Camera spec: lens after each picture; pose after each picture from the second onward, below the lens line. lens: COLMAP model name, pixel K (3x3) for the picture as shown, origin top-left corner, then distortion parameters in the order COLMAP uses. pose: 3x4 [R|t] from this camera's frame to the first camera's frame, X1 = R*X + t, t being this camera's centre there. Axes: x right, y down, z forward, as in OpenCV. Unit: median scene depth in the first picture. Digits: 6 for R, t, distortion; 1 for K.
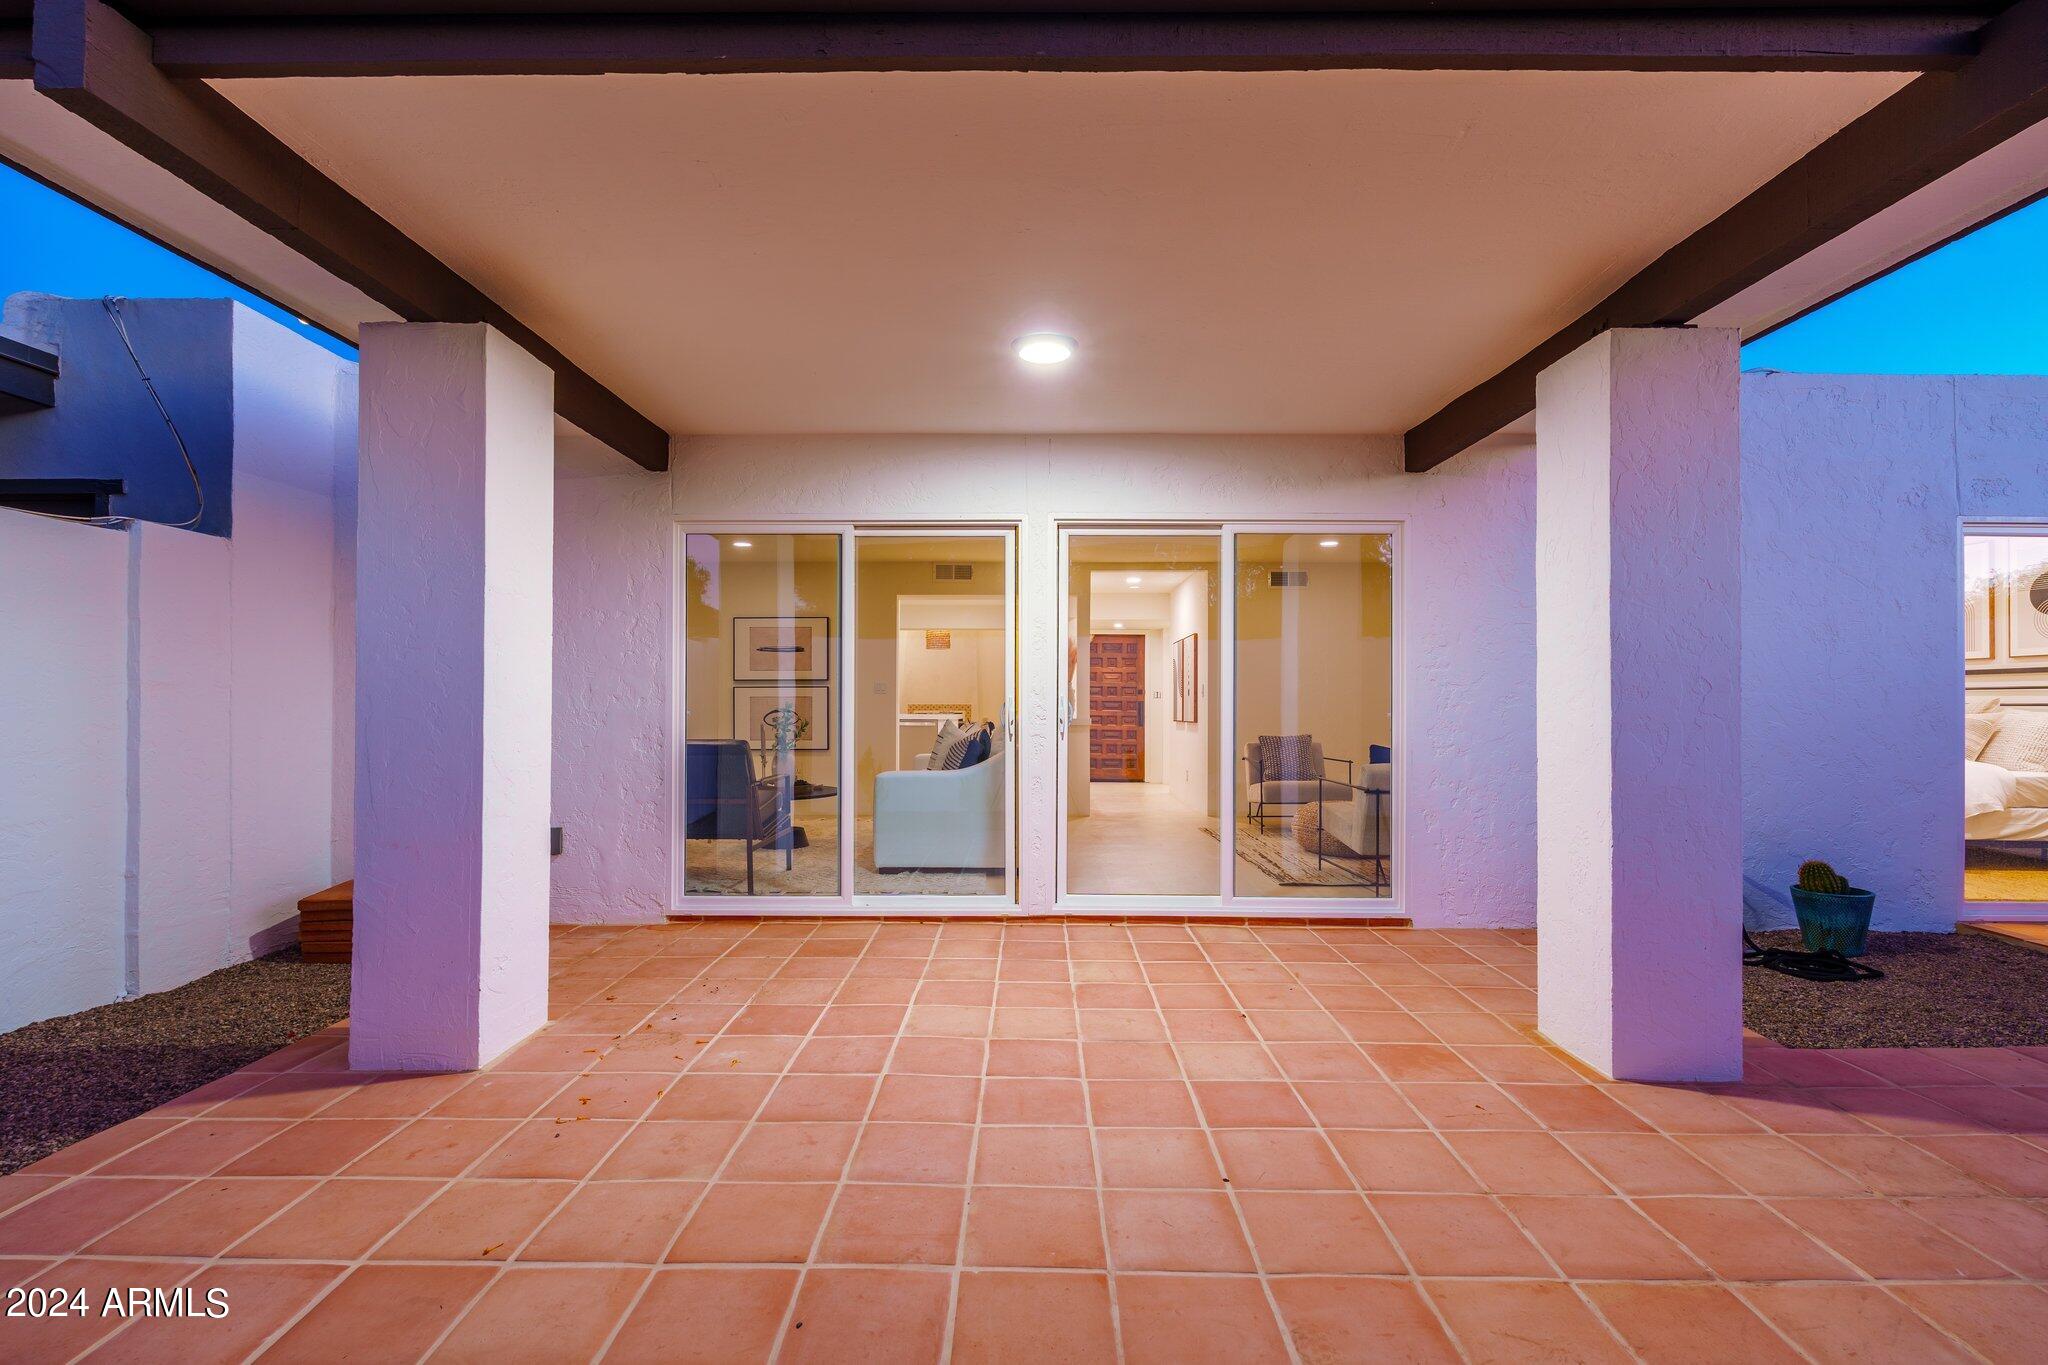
lens RADIAL K [[903.5, 0, 1018.5], [0, 903.5, 693.8], [0, 0, 1]] dist [-0.002252, 0.000043]
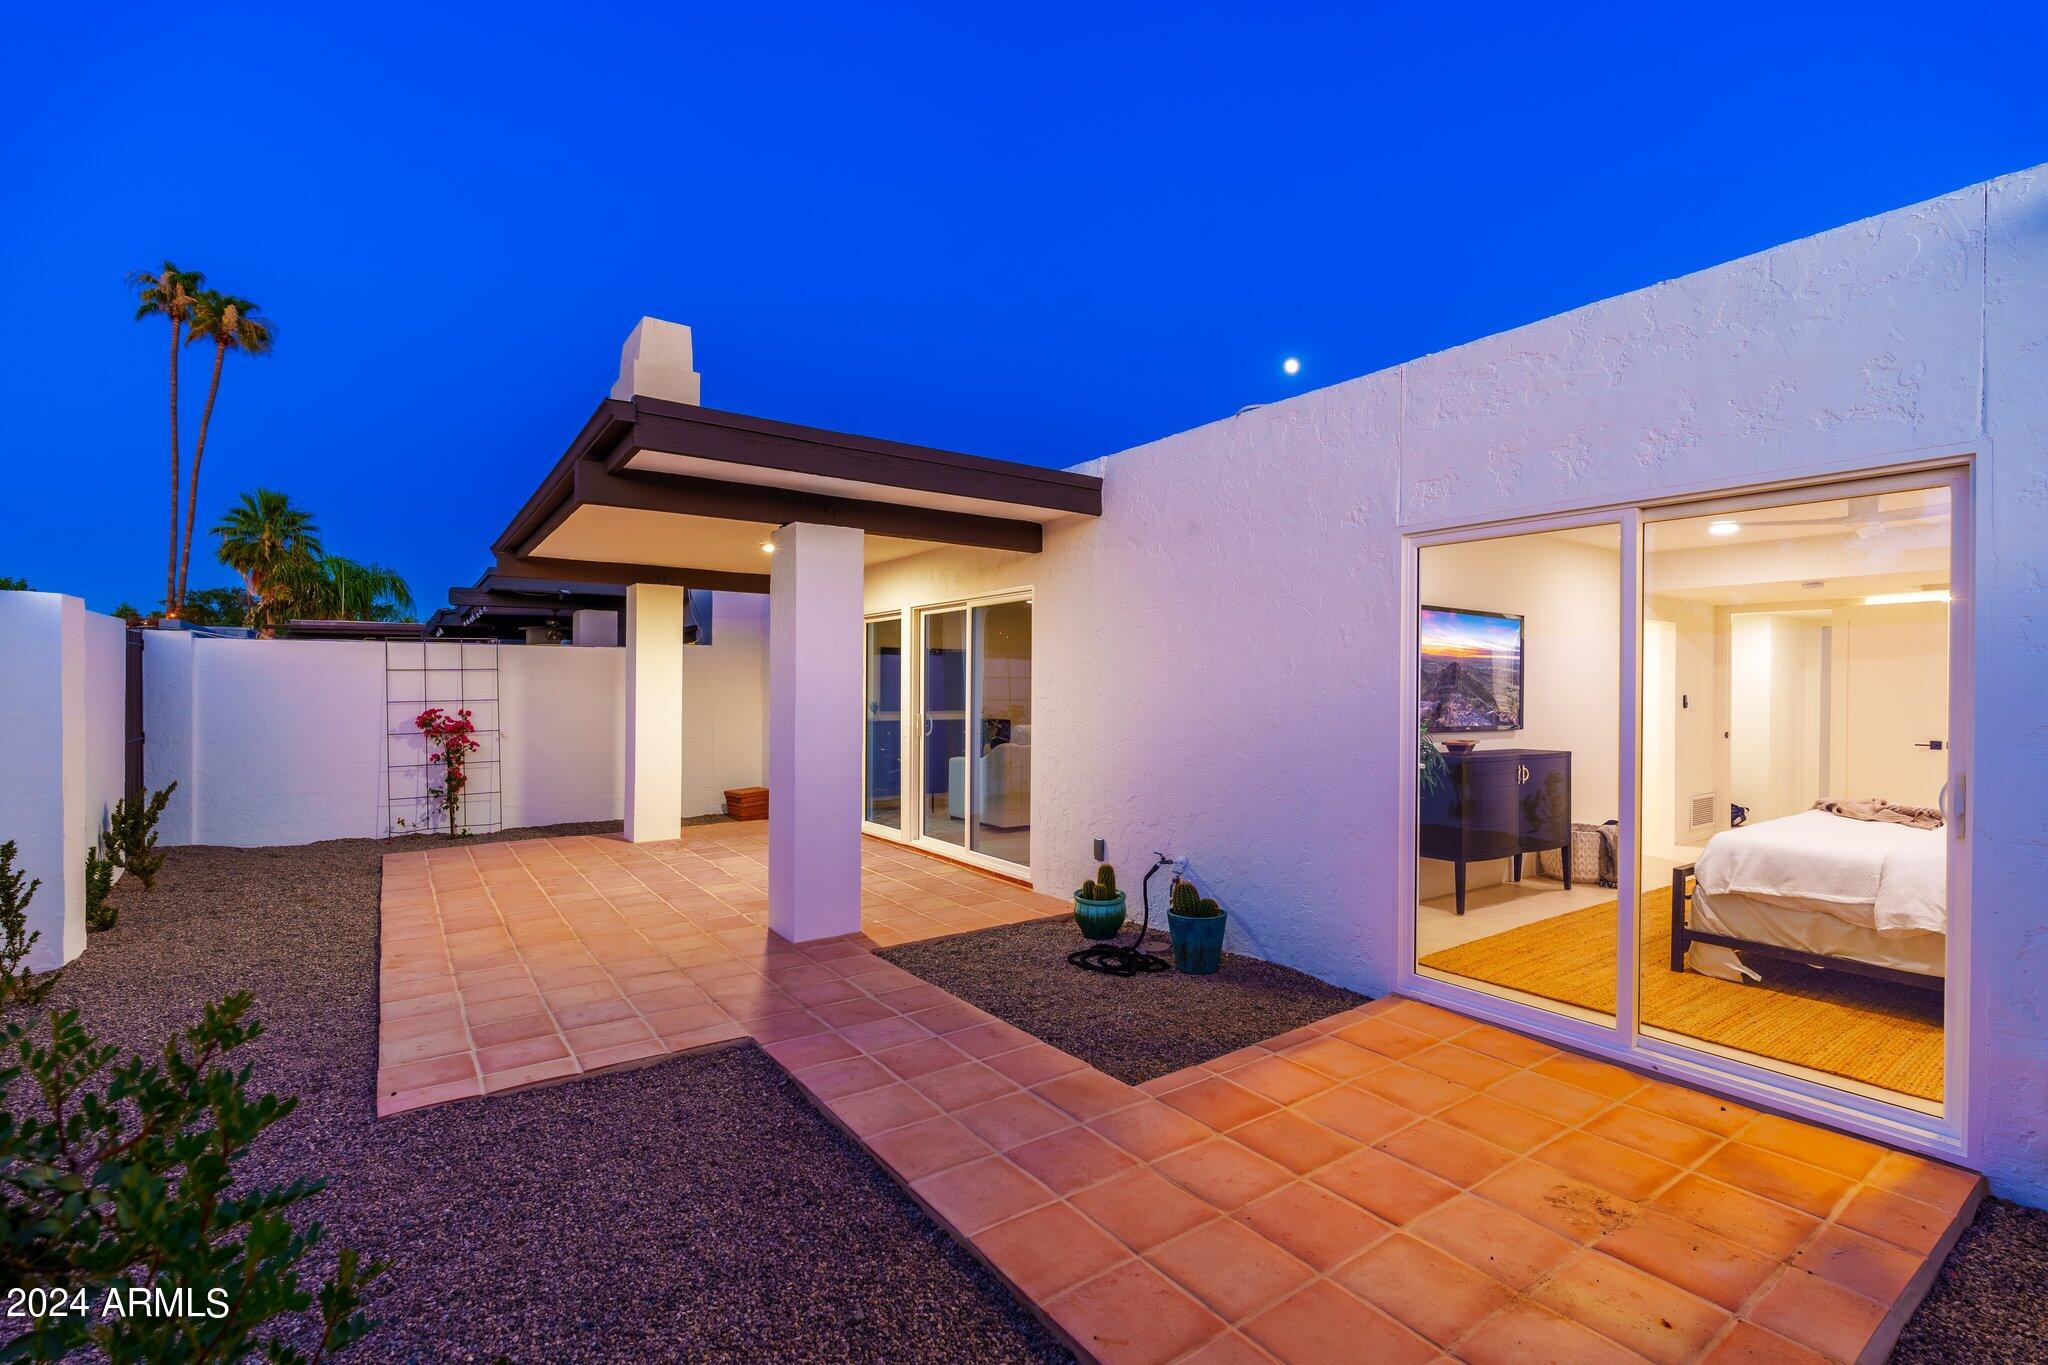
lens RADIAL K [[903.5, 0, 1018.5], [0, 903.5, 693.8], [0, 0, 1]] dist [-0.002252, 0.000043]
pose [[0.585821, 0.001853, -0.810439, 2.201959], [0.003227, 0.999984, 0.004619, -0.061079], [0.810434, -0.005321, 0.585805, 0.274939]]
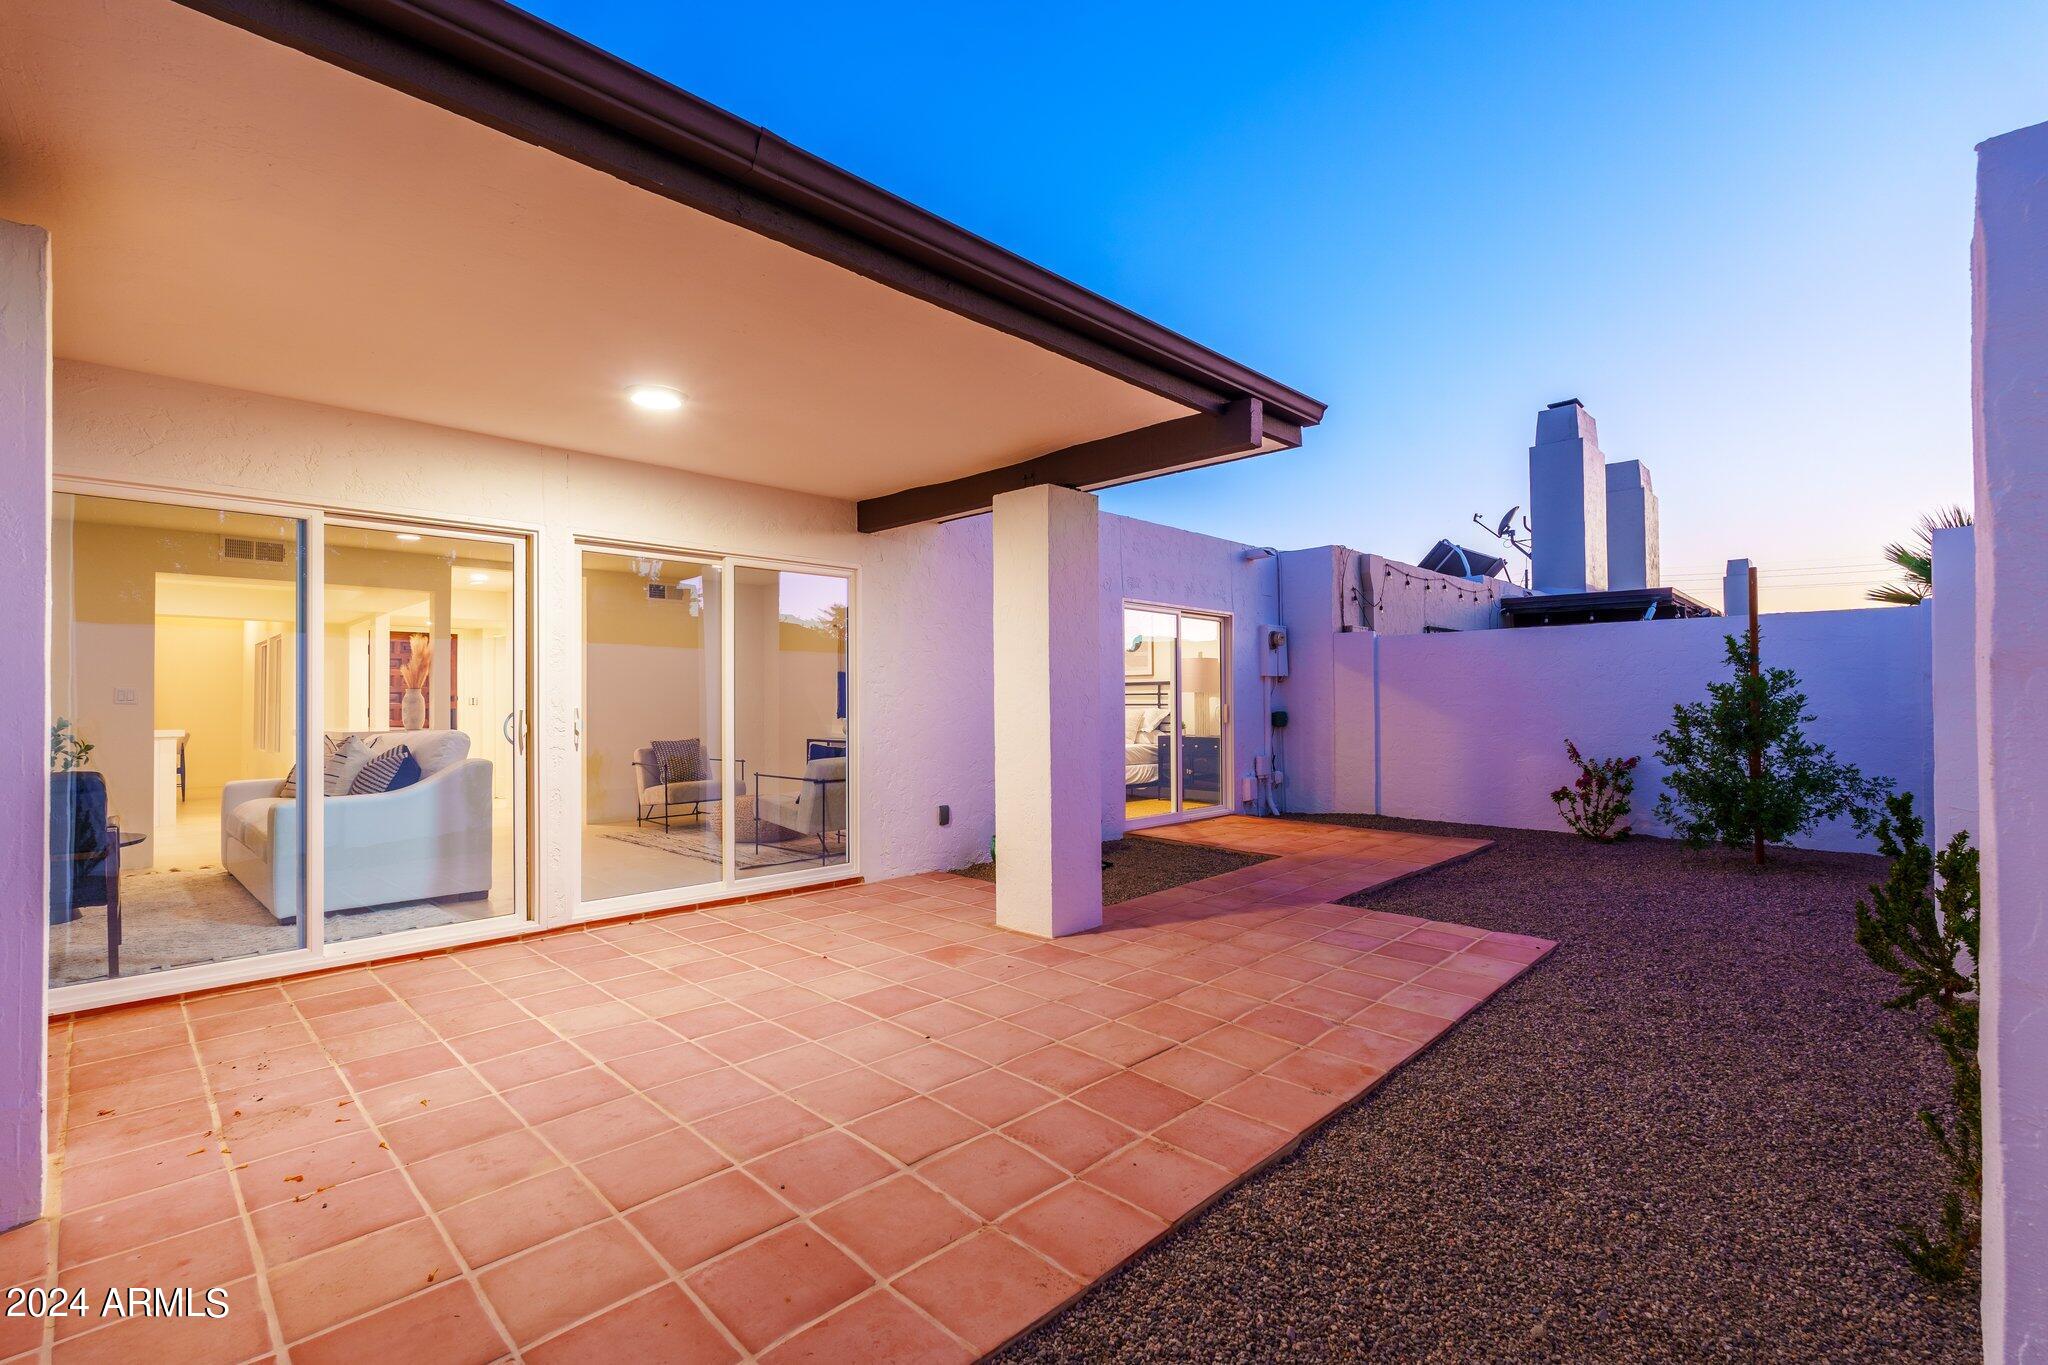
lens RADIAL K [[903.5, 0, 1018.5], [0, 903.5, 693.8], [0, 0, 1]] dist [-0.002252, 0.000043]
pose [[0.698579, -0.001285, 0.715531, -0.493538], [0.002799, 0.999996, -0.000937, -0.016831], [-0.715527, 0.002657, 0.698580, -0.098898]]
